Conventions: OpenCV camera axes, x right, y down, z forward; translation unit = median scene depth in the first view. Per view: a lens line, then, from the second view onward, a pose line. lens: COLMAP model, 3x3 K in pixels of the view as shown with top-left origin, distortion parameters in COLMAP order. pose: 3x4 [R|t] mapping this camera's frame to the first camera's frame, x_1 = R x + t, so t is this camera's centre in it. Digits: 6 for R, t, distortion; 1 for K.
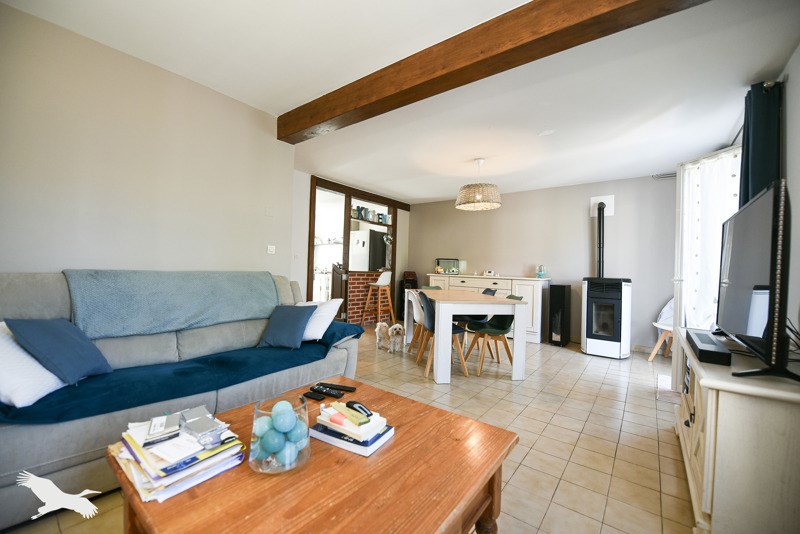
lens RADIAL K [[326.9, 0, 402.6], [0, 326.9, 268.0], [0, 0, 1]] dist [-0.000206, -0.000059]
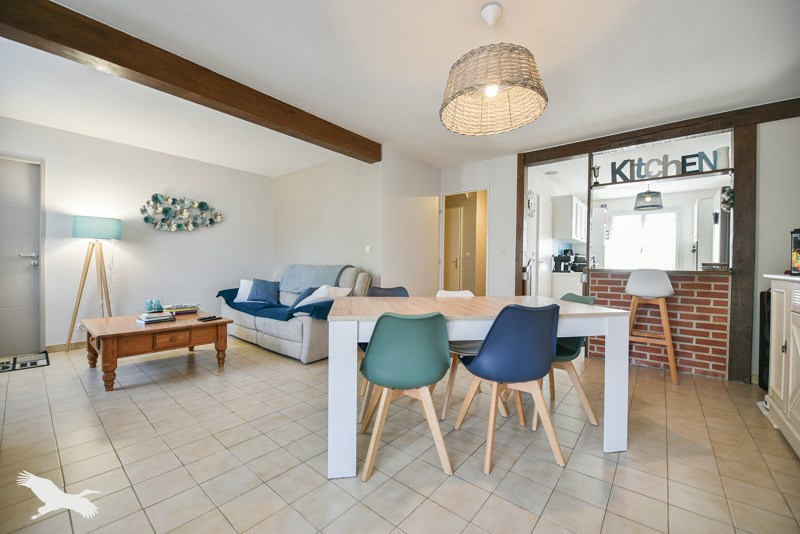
lens RADIAL K [[326.9, 0, 402.6], [0, 326.9, 268.0], [0, 0, 1]] dist [-0.000206, -0.000059]
pose [[-0.040599, -0.020396, -0.998967, 0.483187], [-0.011160, 0.999739, -0.019958, 0.023918], [0.999113, 0.010338, -0.040816, 0.634154]]
